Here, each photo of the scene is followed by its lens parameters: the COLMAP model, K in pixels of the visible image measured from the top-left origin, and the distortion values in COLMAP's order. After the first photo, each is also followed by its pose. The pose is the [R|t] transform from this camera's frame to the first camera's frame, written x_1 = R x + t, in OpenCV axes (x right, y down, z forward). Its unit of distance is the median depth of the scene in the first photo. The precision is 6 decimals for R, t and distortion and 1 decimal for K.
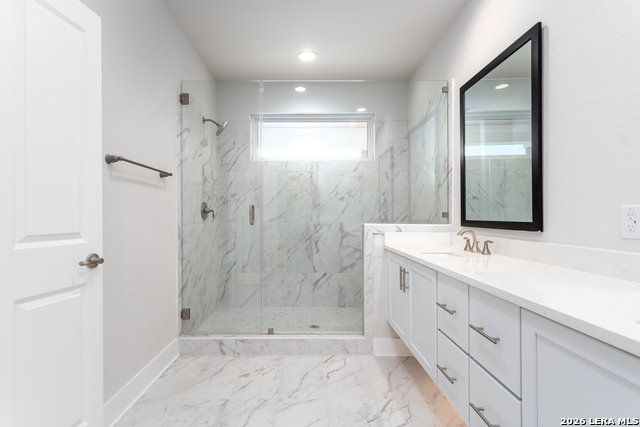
lens RADIAL K [[306.4, 0, 314.1], [0, 306.4, 215.3], [0, 0, 1]] dist [-0.000569, -0.000214]
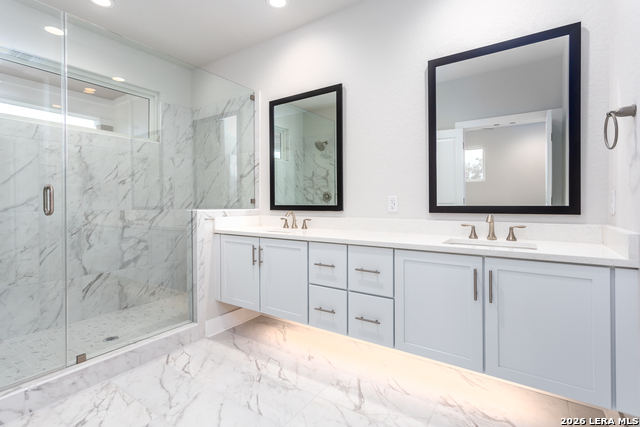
lens RADIAL K [[306.4, 0, 306.4], [0, 306.4, 201.8], [0, 0, 1]] dist [-0.000569, -0.000214]
pose [[0.571327, 0.001247, 0.820722, -0.444351], [0.001046, 0.999997, -0.002248, 0.004036], [-0.820722, 0.002143, 0.571324, 0.134563]]
